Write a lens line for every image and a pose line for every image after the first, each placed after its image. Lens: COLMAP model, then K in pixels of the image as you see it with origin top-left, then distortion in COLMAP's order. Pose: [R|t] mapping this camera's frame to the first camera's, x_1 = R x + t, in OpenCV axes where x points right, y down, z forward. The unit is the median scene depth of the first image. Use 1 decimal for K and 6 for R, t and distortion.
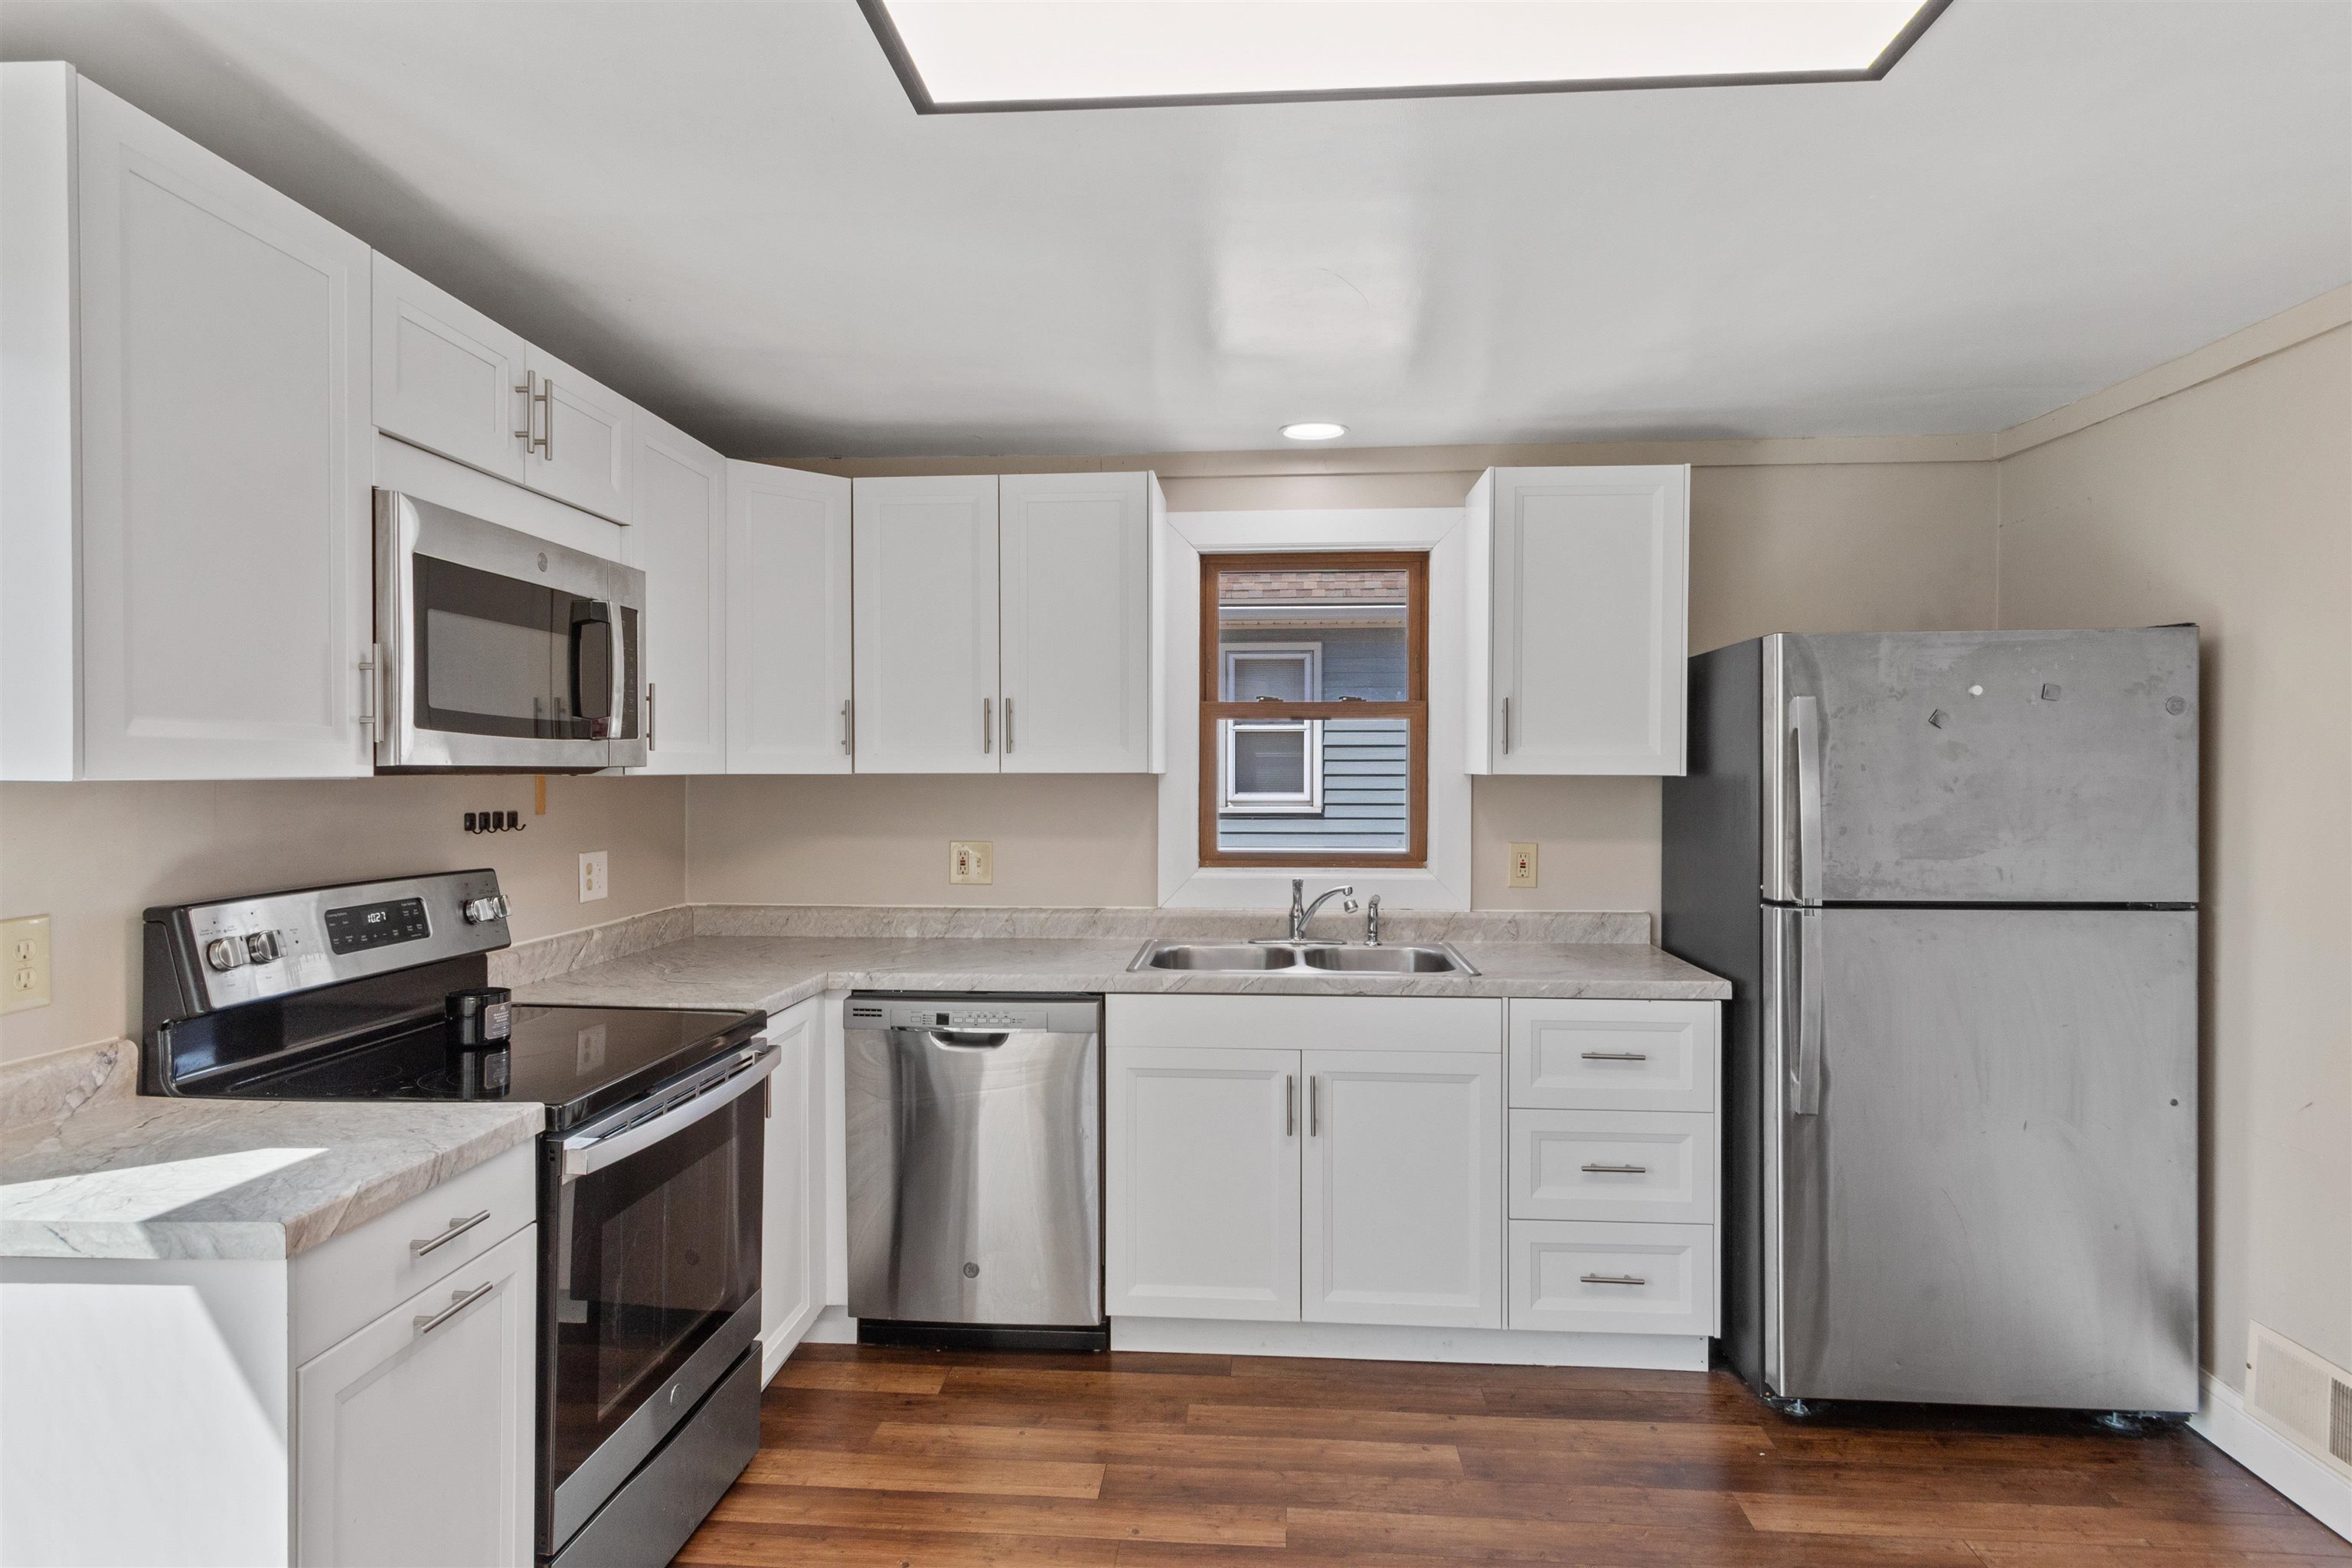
lens RADIAL K [[1106.5, 0, 1176.6], [0, 1106.5, 742.4], [0, 0, 1]] dist [0.007865, -0.001234]
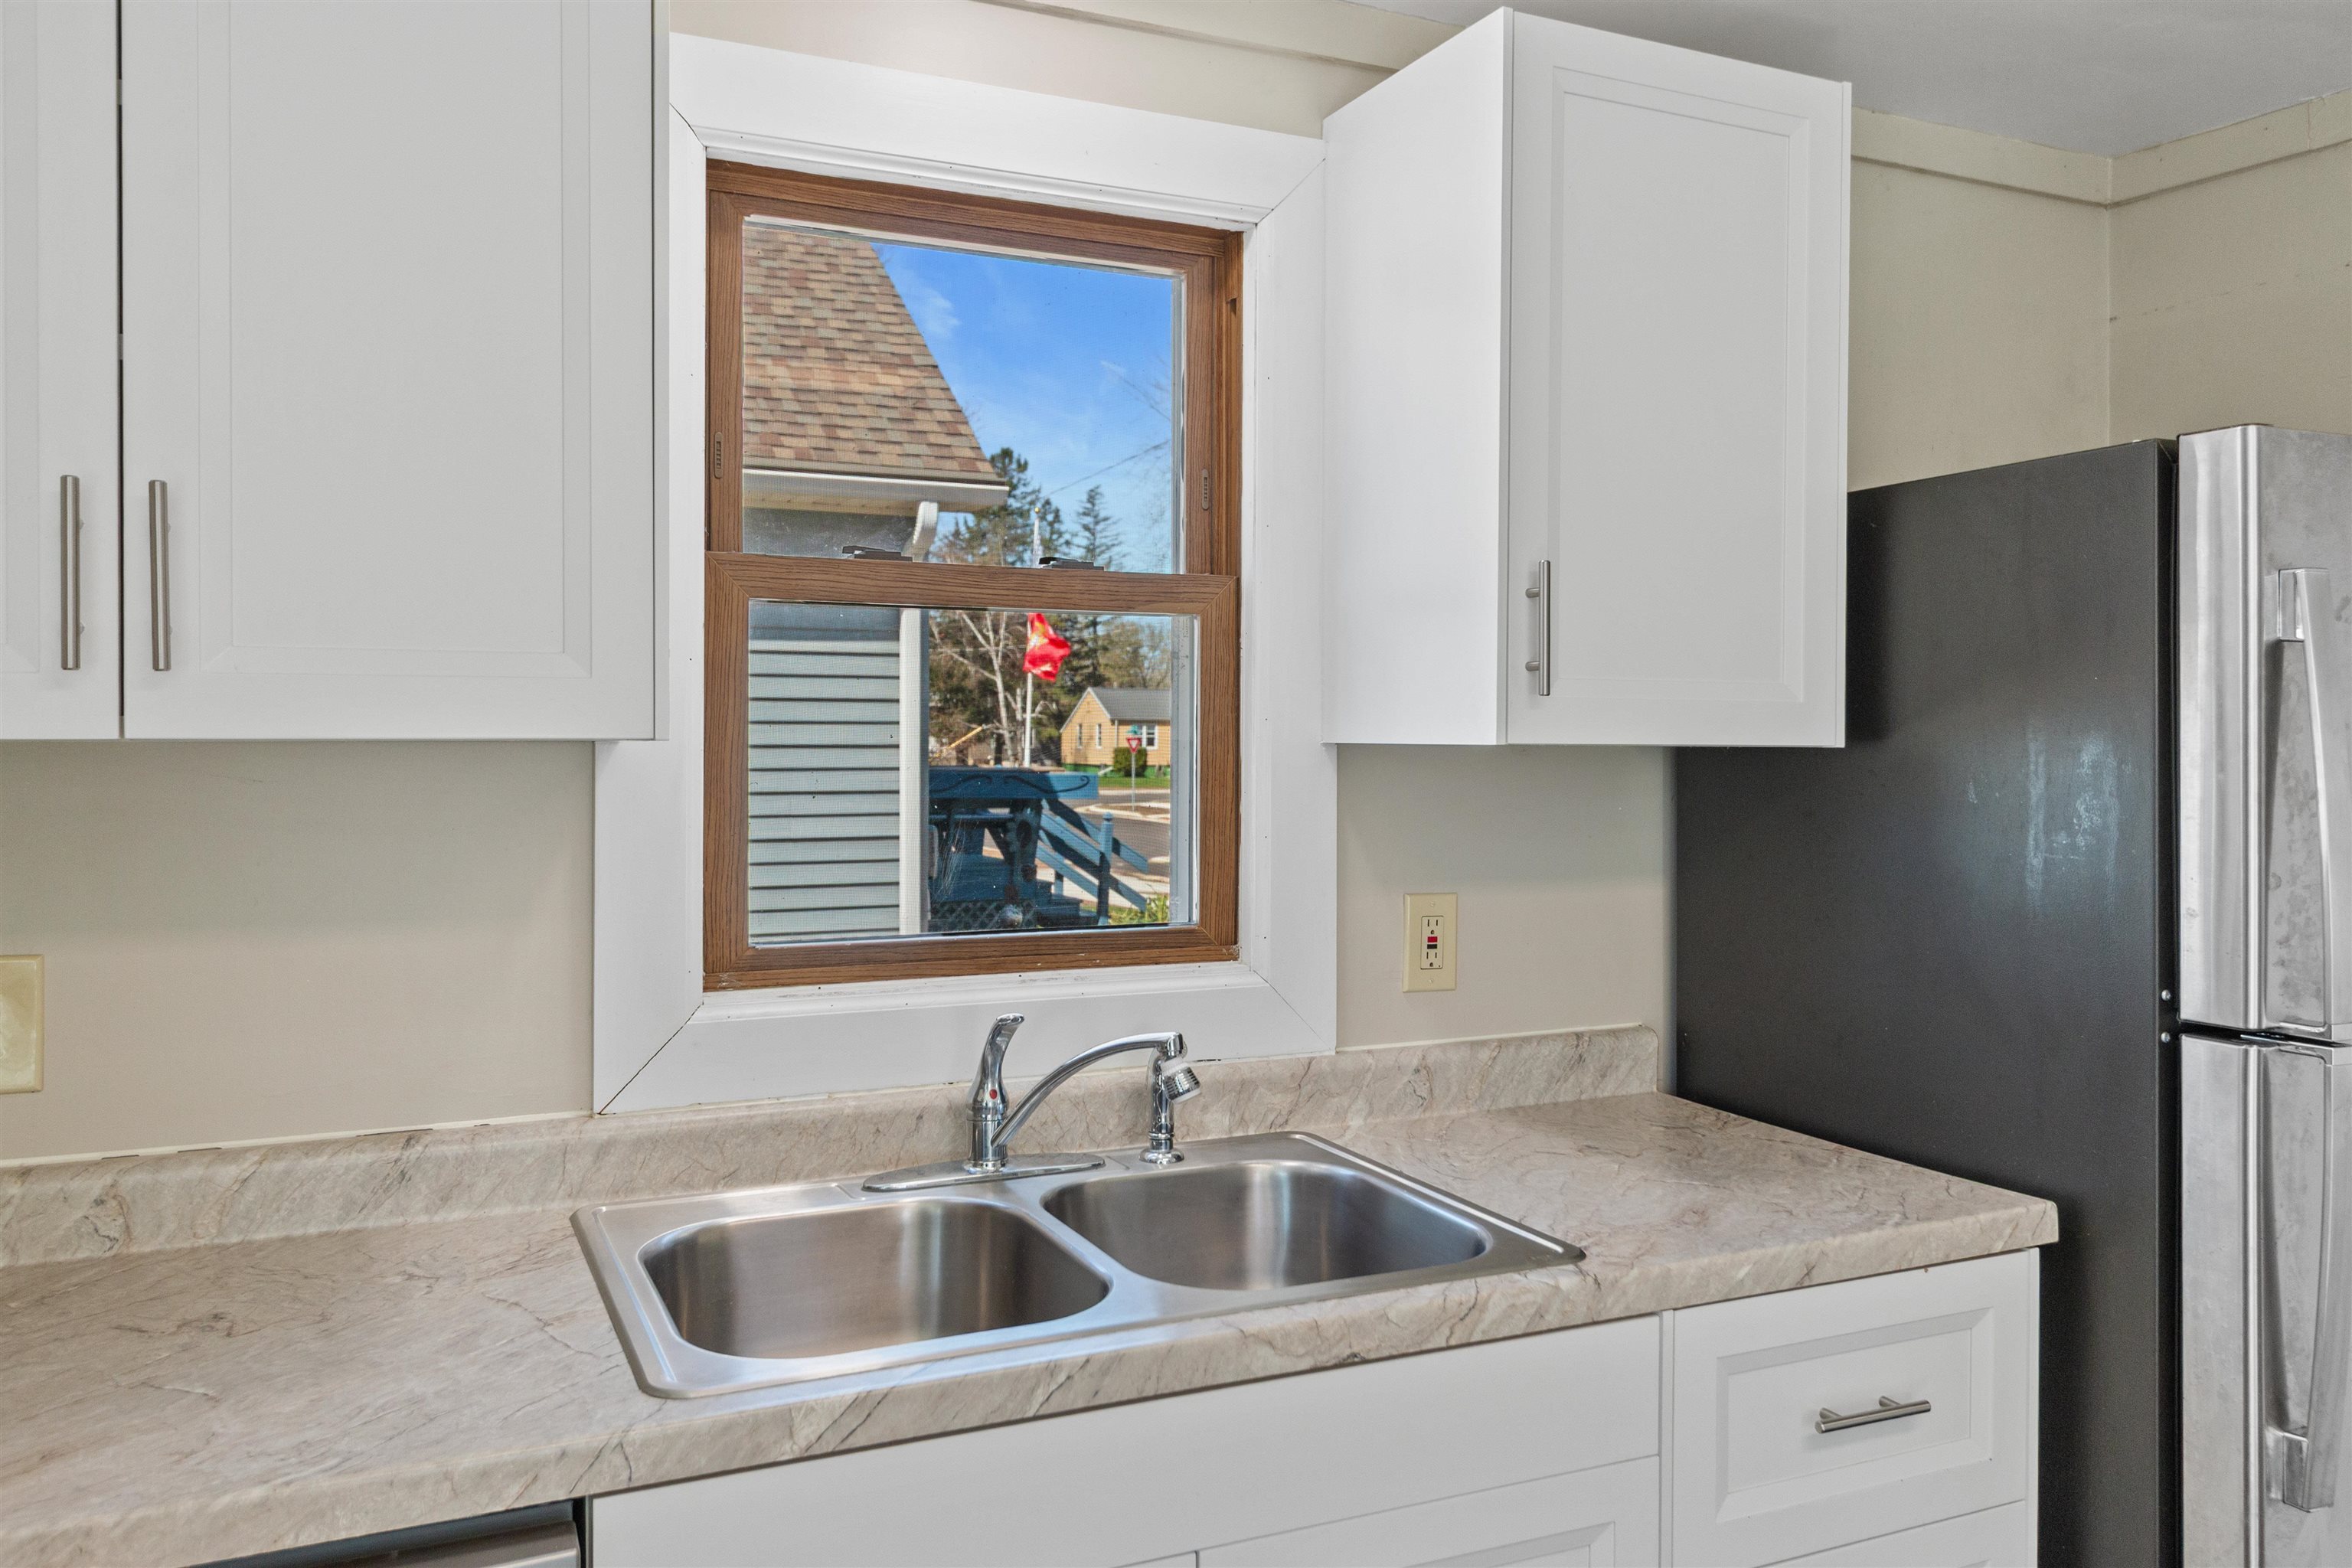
lens RADIAL K [[1744.1, 0, 1183.6], [0, 1744.1, 729.8], [0, 0, 1]] dist [0.007055, 0.001041]
pose [[0.884375, 0.003941, 0.466760, -0.116710], [-0.014956, 0.999690, 0.019897, 0.010646], [-0.466537, -0.024577, 0.884160, 0.423234]]
